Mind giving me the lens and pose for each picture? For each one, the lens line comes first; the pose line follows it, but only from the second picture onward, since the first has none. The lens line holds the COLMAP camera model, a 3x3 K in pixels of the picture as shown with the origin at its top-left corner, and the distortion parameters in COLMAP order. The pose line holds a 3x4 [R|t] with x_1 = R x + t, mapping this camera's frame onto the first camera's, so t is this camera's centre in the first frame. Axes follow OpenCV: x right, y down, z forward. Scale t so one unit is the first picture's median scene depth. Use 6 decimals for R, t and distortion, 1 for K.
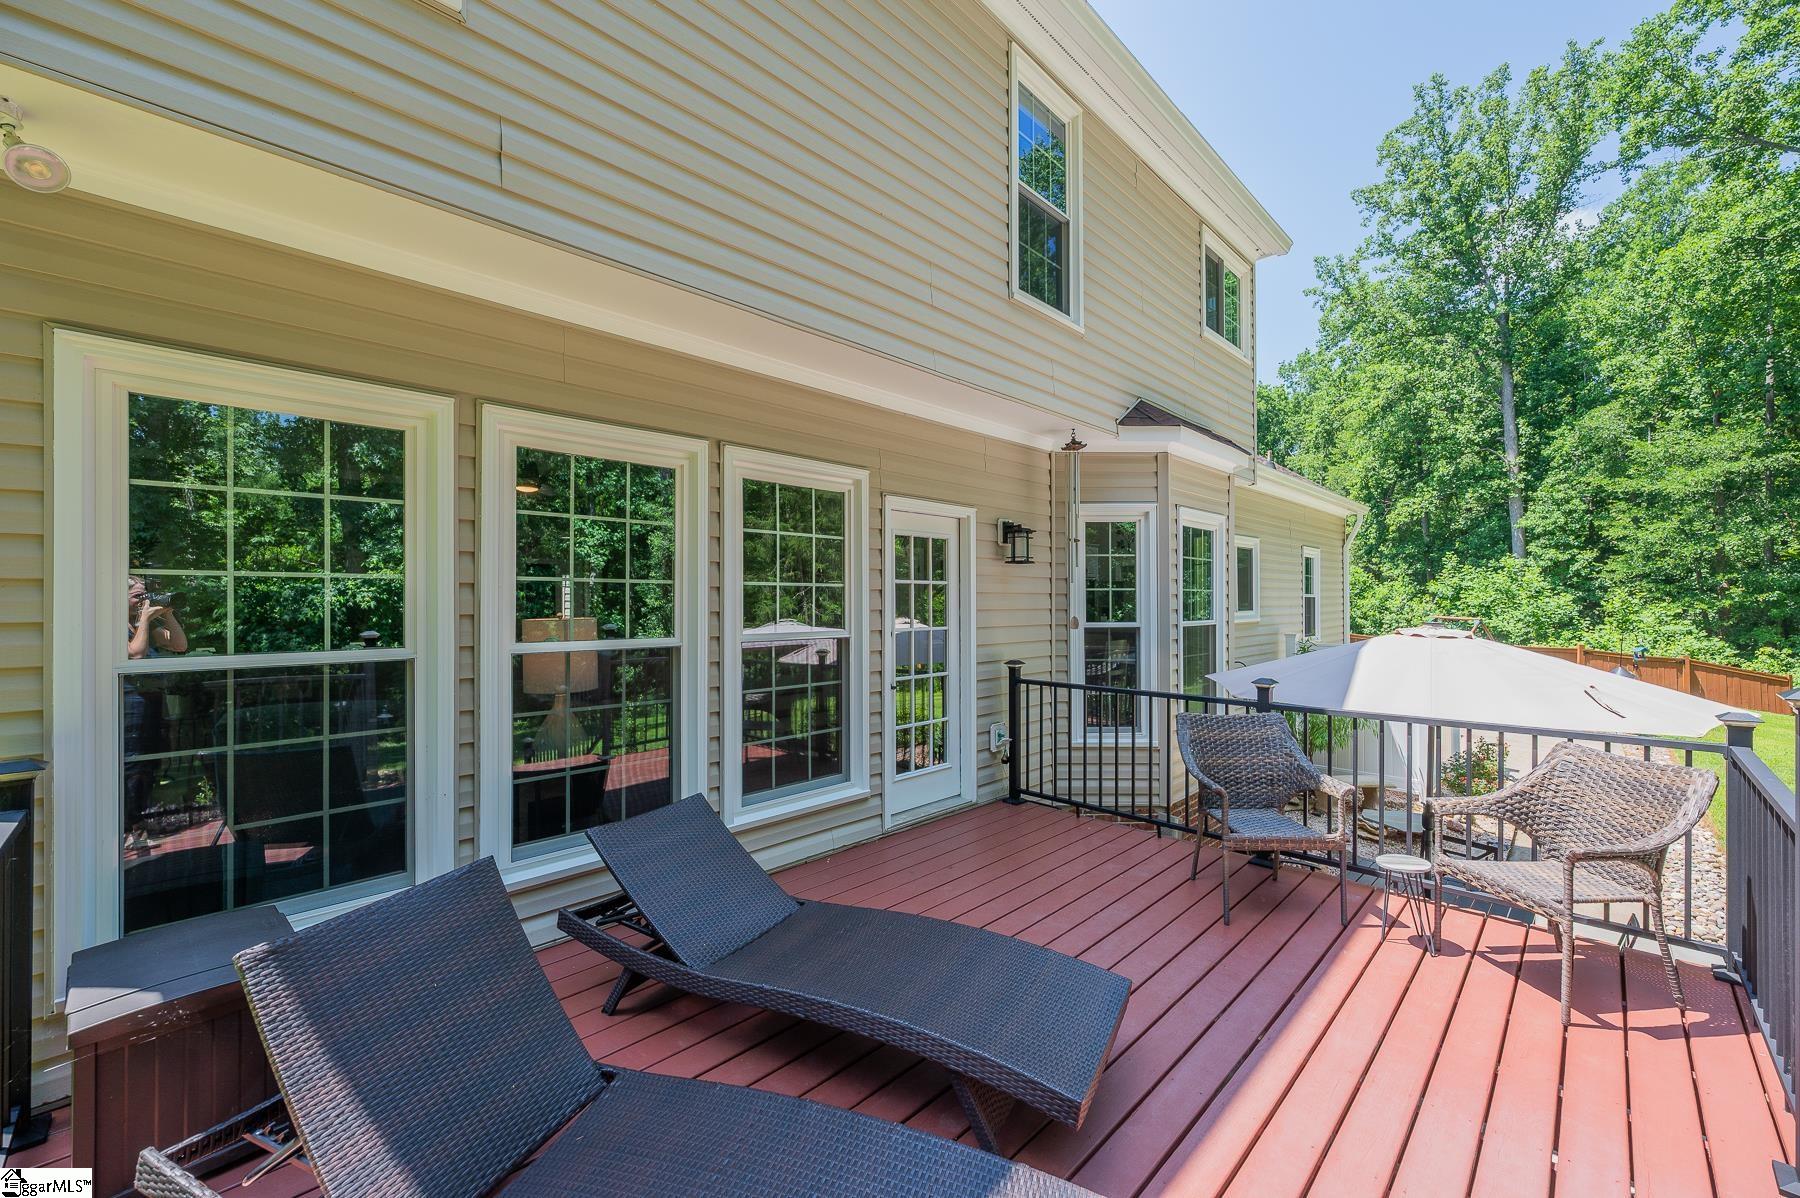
lens RADIAL K [[713.3, 0, 893.0], [0, 713.3, 599.6], [0, 0, 1]] dist [-0.001795, -0.000060]
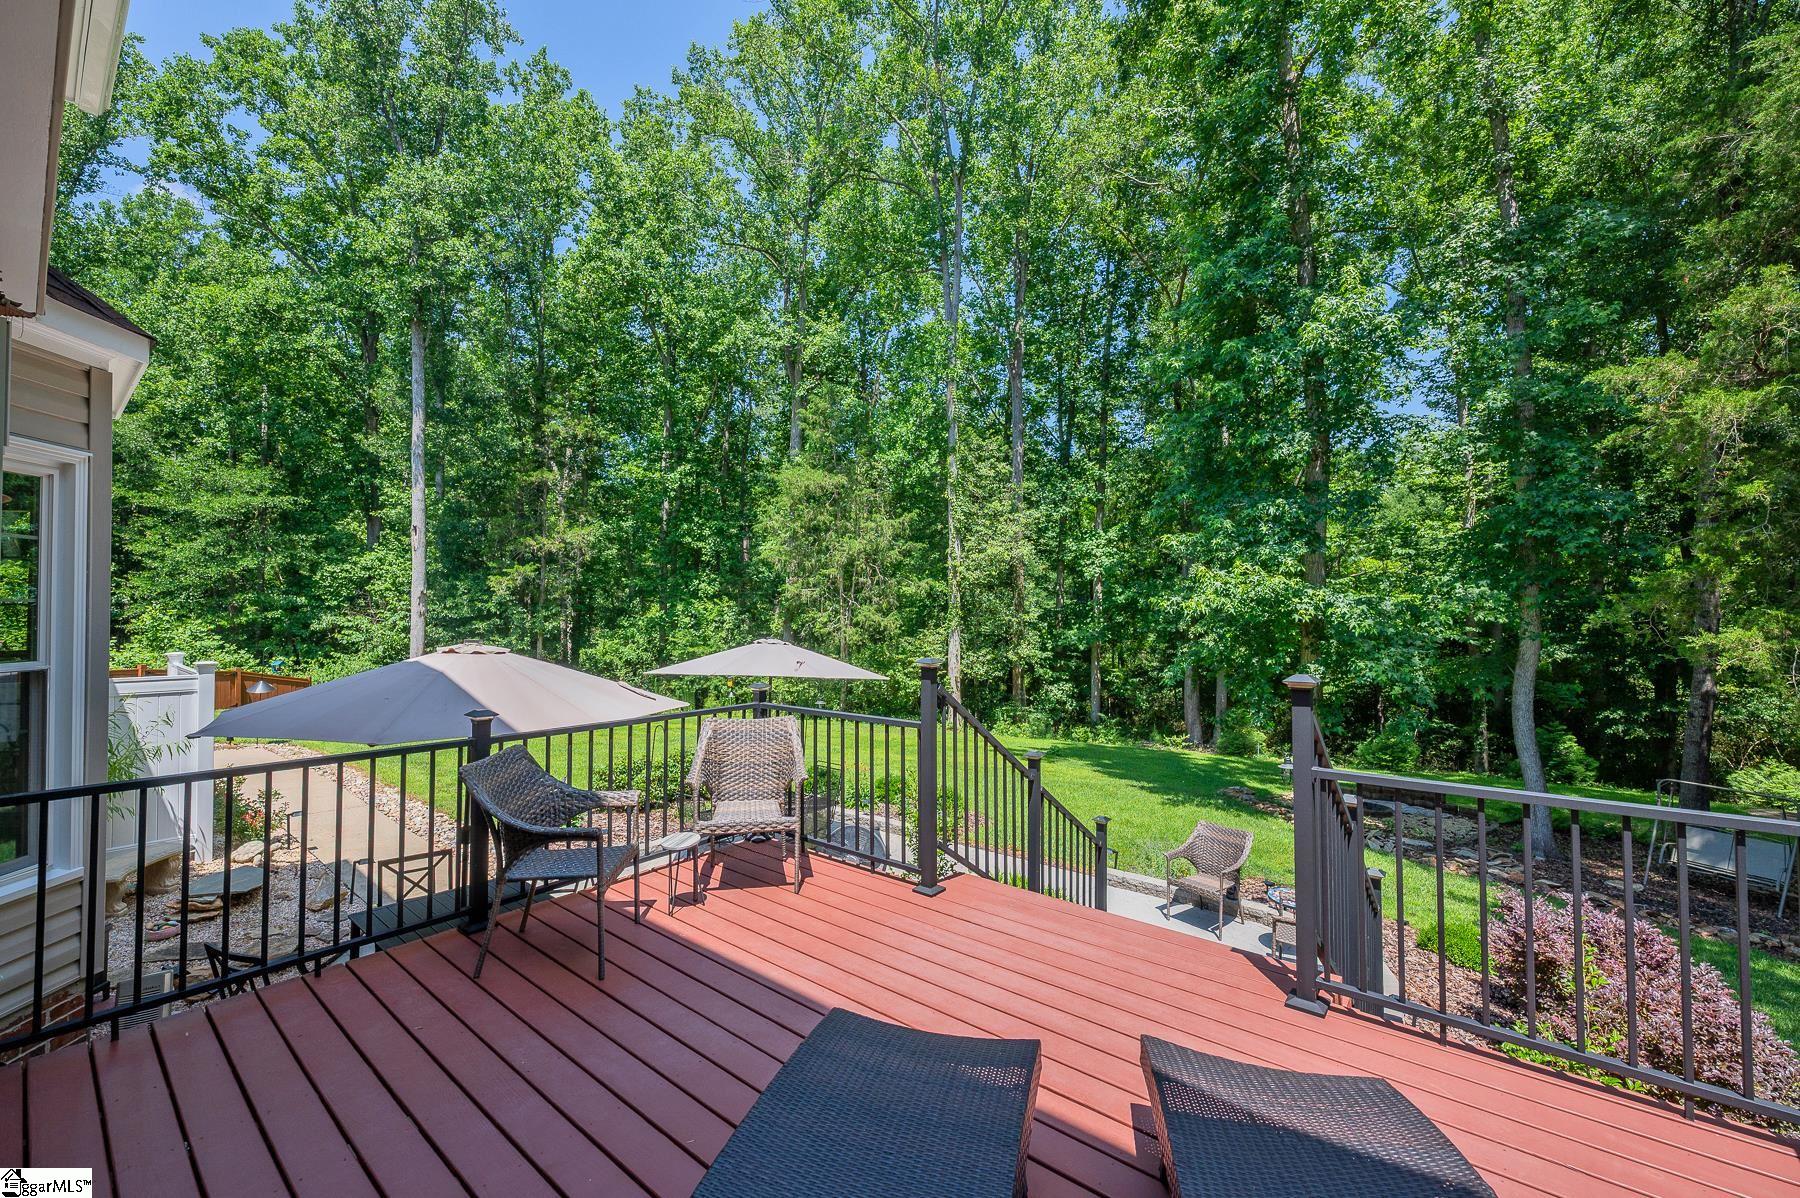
lens RADIAL K [[713.3, 0, 893.0], [0, 713.3, 599.6], [0, 0, 1]] dist [-0.001795, -0.000060]
pose [[-0.099408, 0.025001, 0.994733, -0.053362], [-0.001598, 0.999679, -0.025285, -0.000123], [-0.995046, -0.004103, -0.099336, 0.080091]]
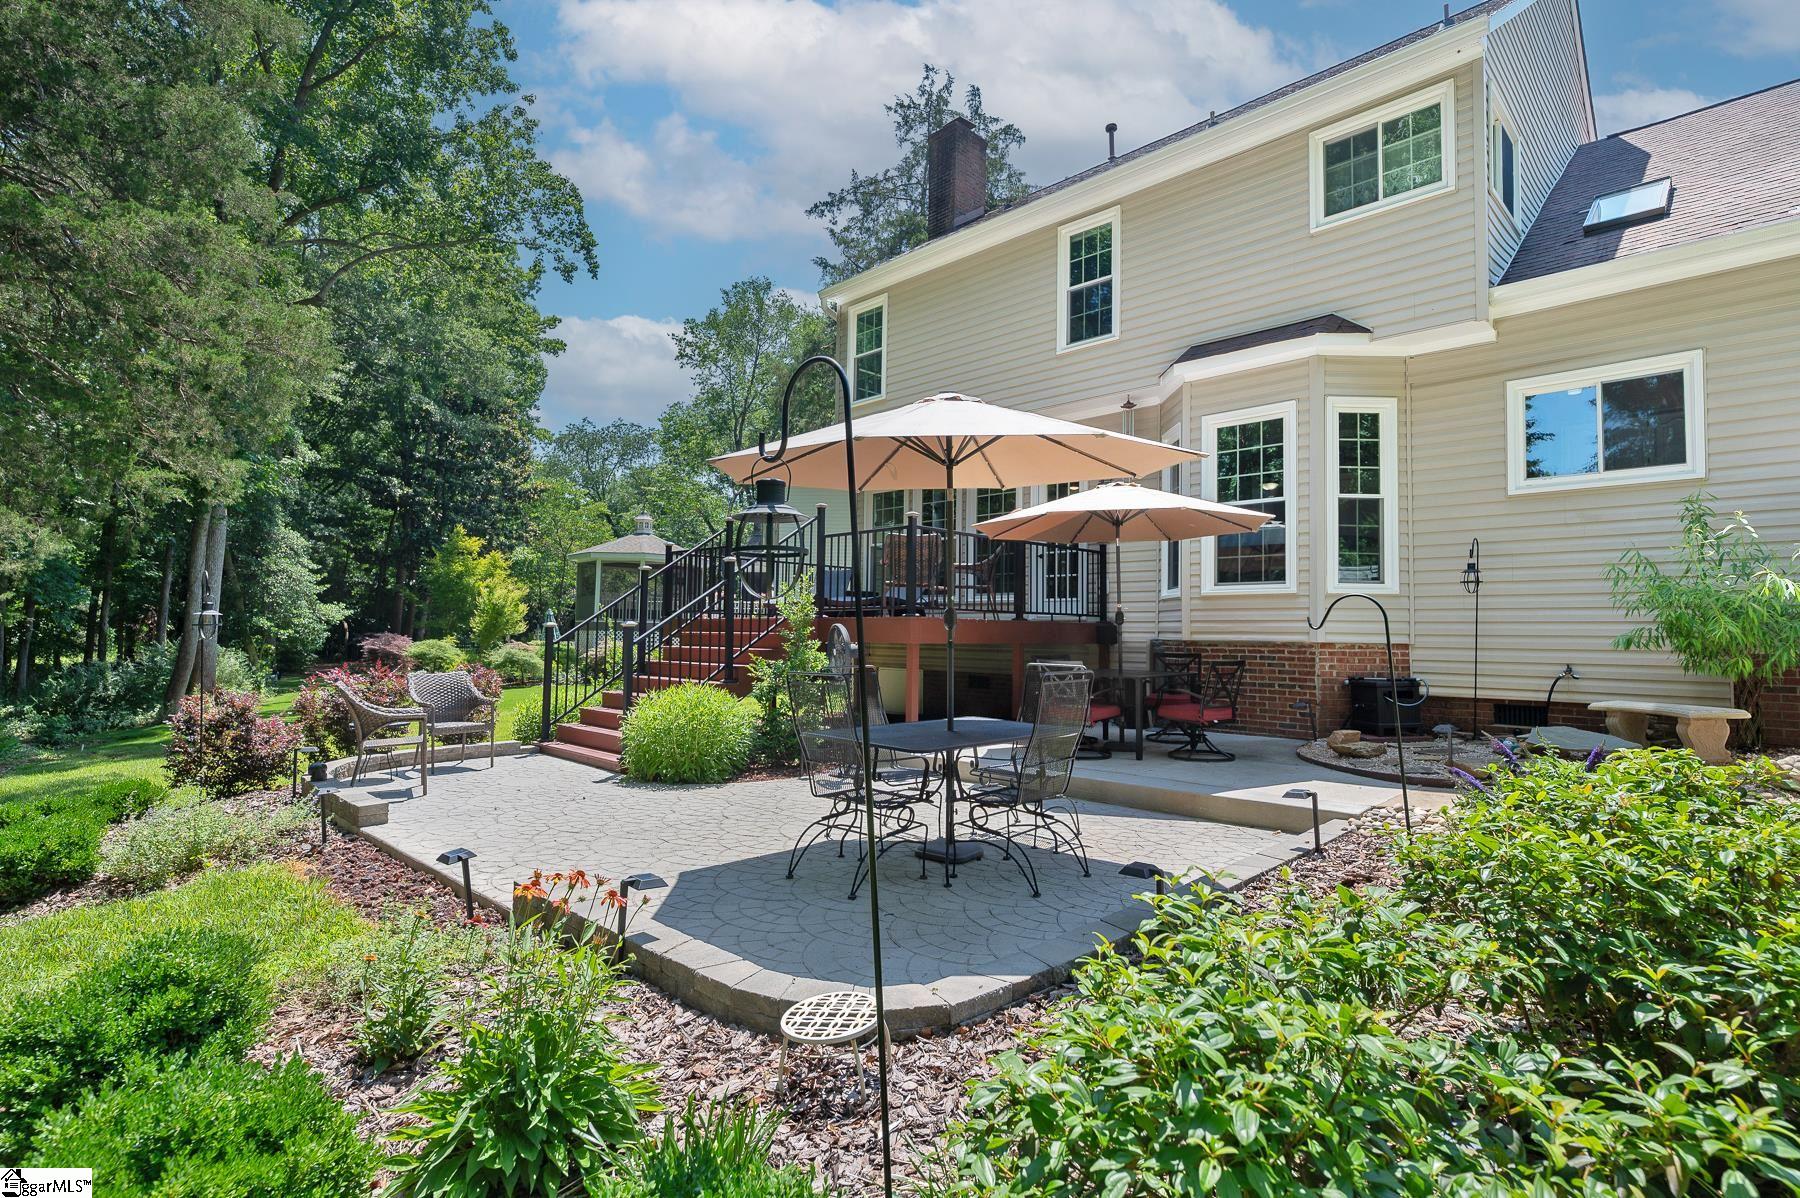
lens RADIAL K [[888.8, 0, 889.5], [0, 888.8, 594.1], [0, 0, 1]] dist [-0.000691, -0.000420]
pose [[-0.013849, -0.051042, -0.998600, 0.412413], [-0.016879, 0.998566, -0.050807, 0.058861], [0.999762, 0.016152, -0.014690, 0.092343]]
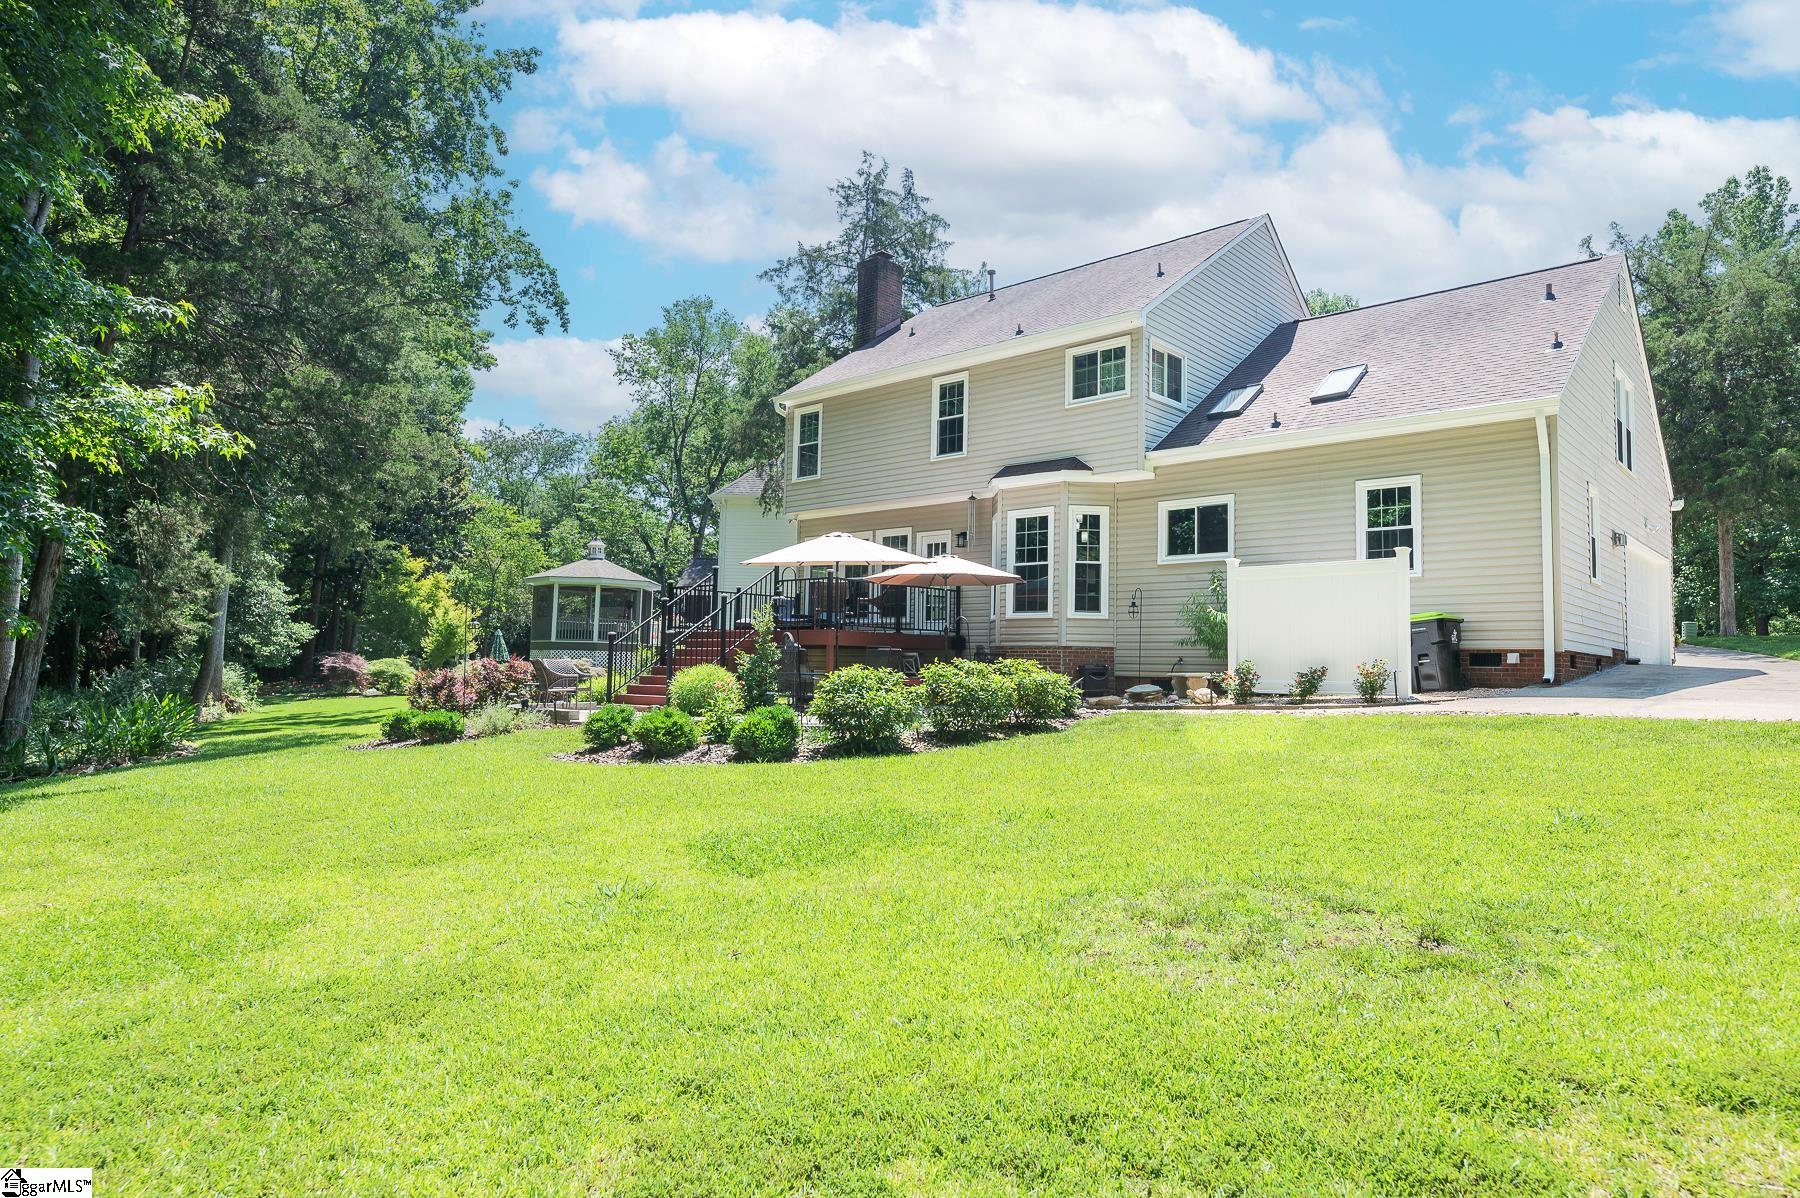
lens RADIAL K [[1074.4, 0, 900.0], [0, 1074.4, 599.0], [0, 0, 1]] dist [0.001444, 0.000330]
pose [[0.043378, -0.070393, -0.996576, 0.740313], [-0.021892, 0.997208, -0.071391, 0.077364], [0.998819, 0.024913, 0.041716, 0.109641]]
